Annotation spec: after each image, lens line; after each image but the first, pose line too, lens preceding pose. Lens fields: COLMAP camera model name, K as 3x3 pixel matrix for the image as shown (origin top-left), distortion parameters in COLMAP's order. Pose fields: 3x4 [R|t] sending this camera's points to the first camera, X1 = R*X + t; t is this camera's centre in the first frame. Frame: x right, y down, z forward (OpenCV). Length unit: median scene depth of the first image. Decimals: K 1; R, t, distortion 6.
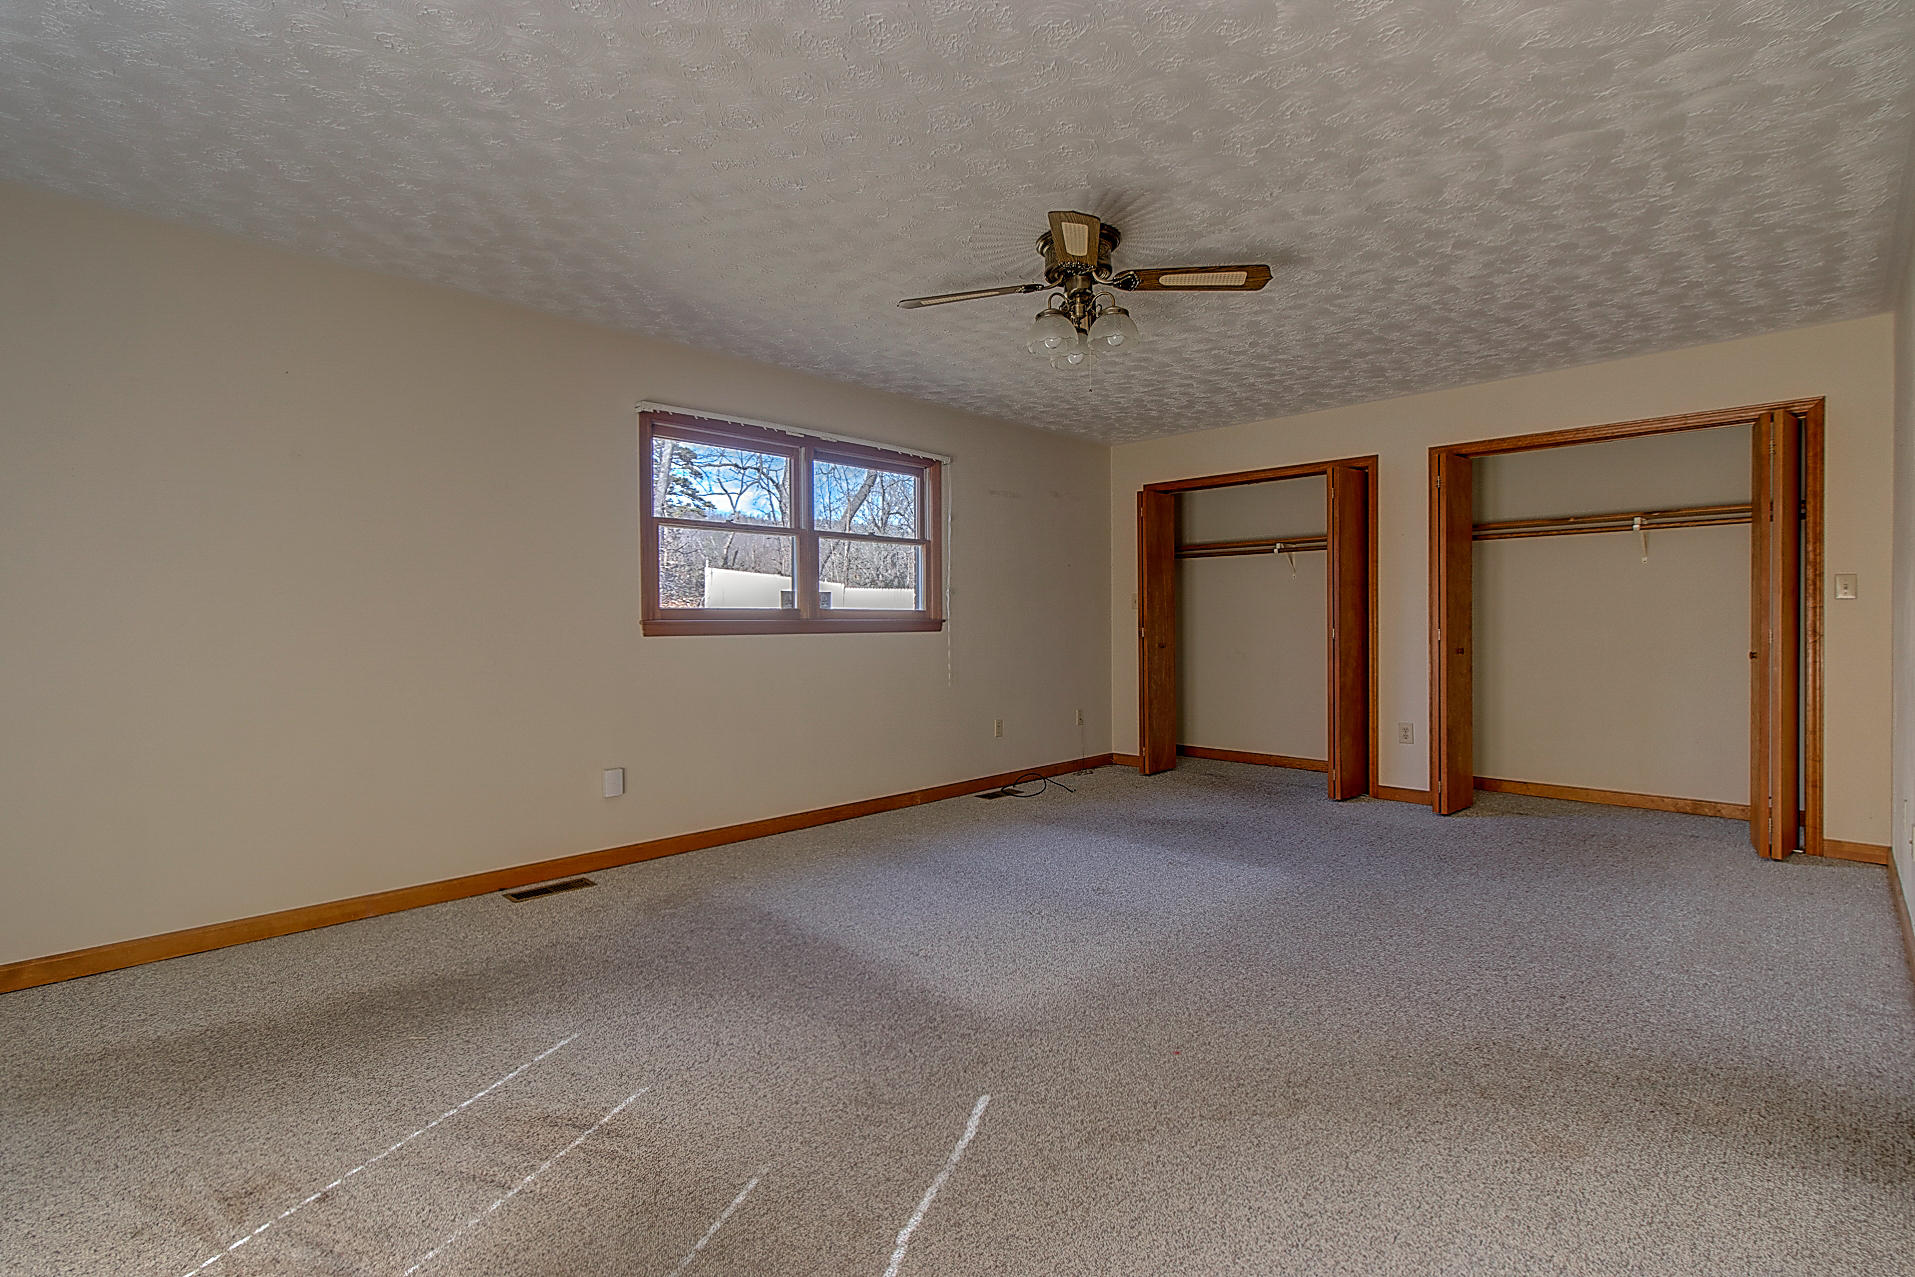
lens RADIAL K [[880.1, 0, 935.9], [0, 880.1, 630.2], [0, 0, 1]] dist [0.000415, 0.000925]
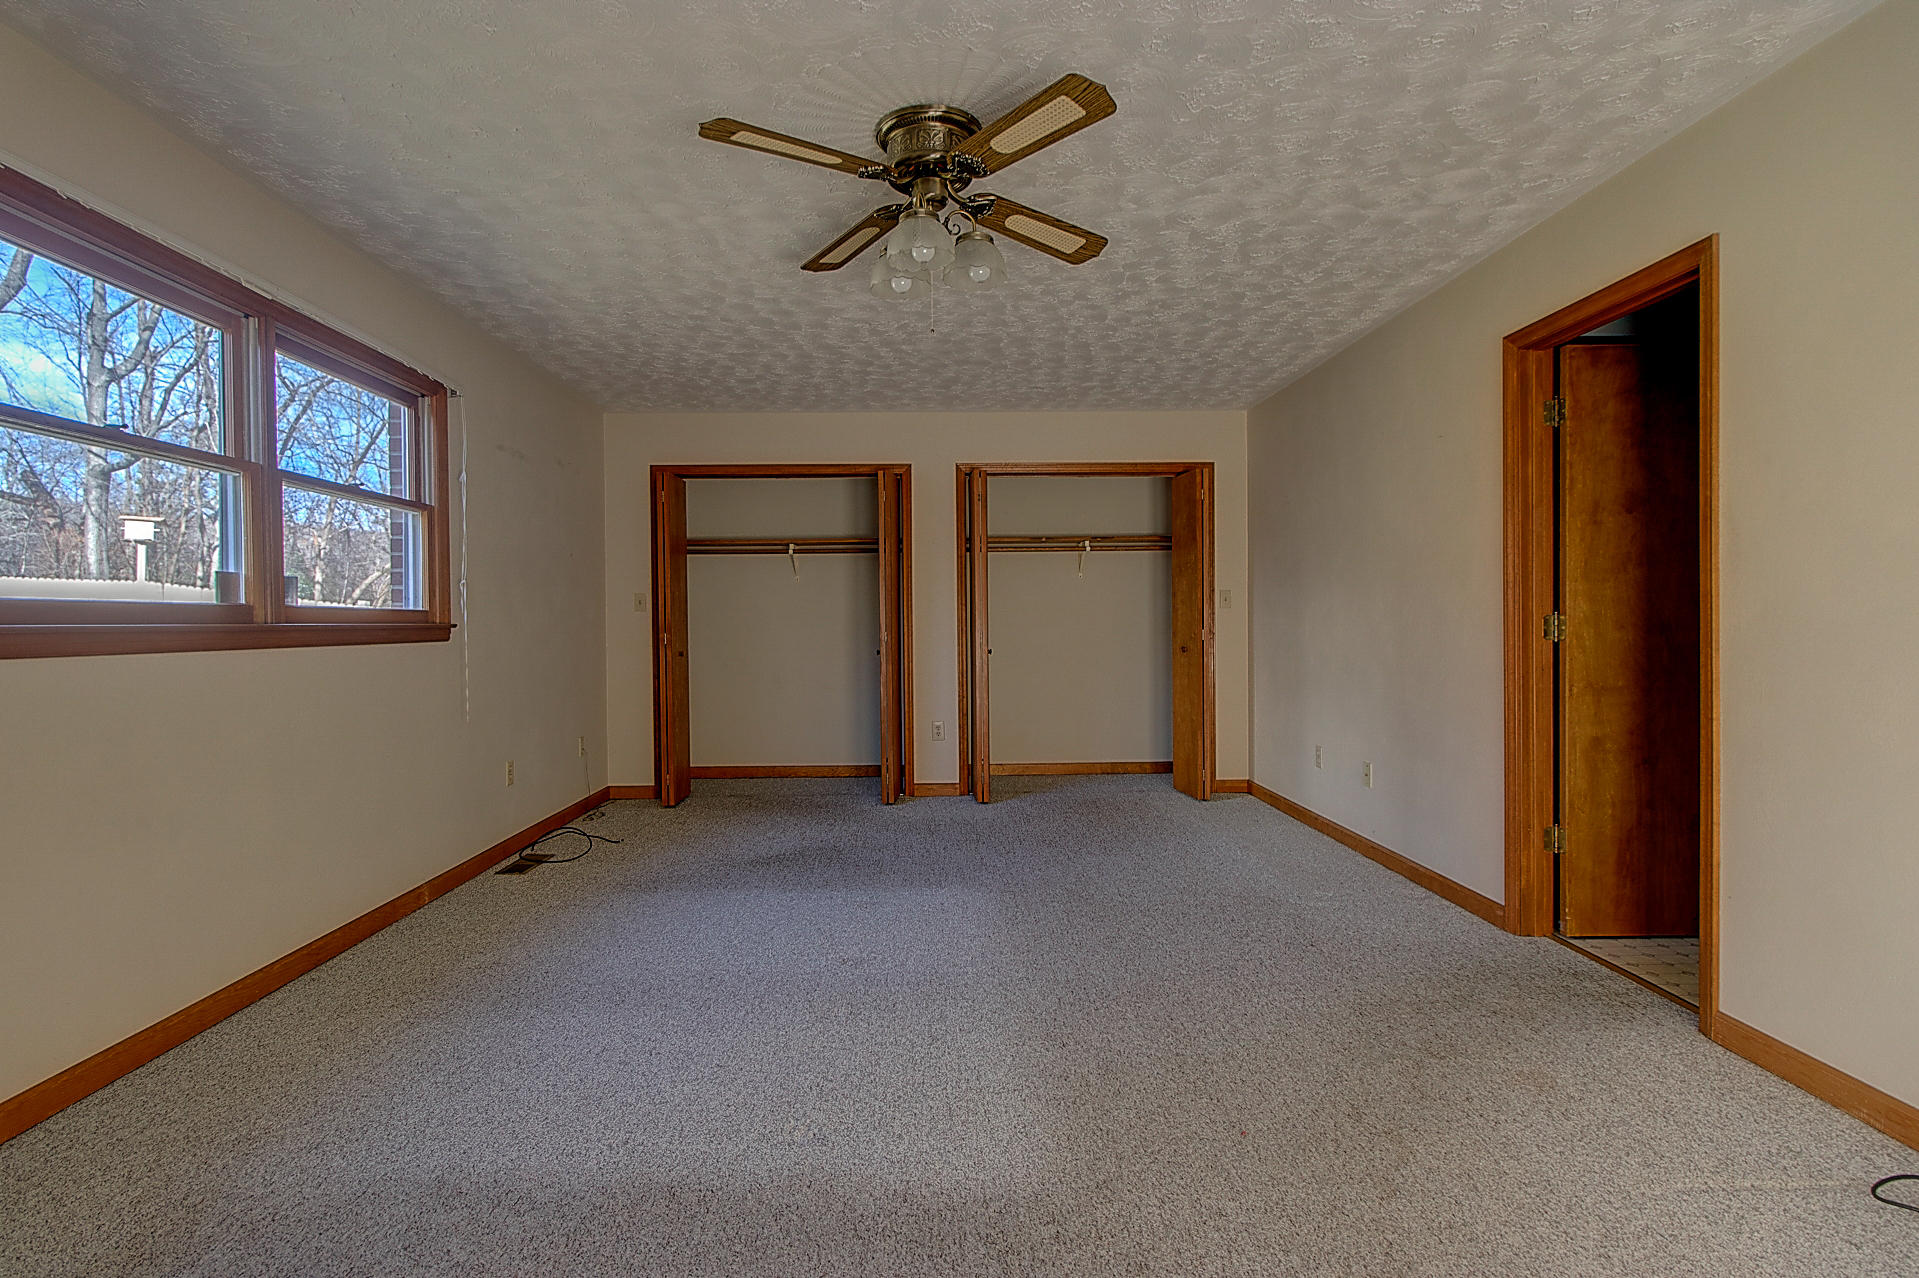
lens RADIAL K [[882.0, 0, 937.8], [0, 882.0, 630.7], [0, 0, 1]] dist [0.000415, 0.000925]
pose [[0.694391, -0.007052, 0.719563, -0.254258], [0.011672, 0.999931, -0.001463, -0.001767], [-0.719503, 0.009414, 0.694425, 0.294517]]
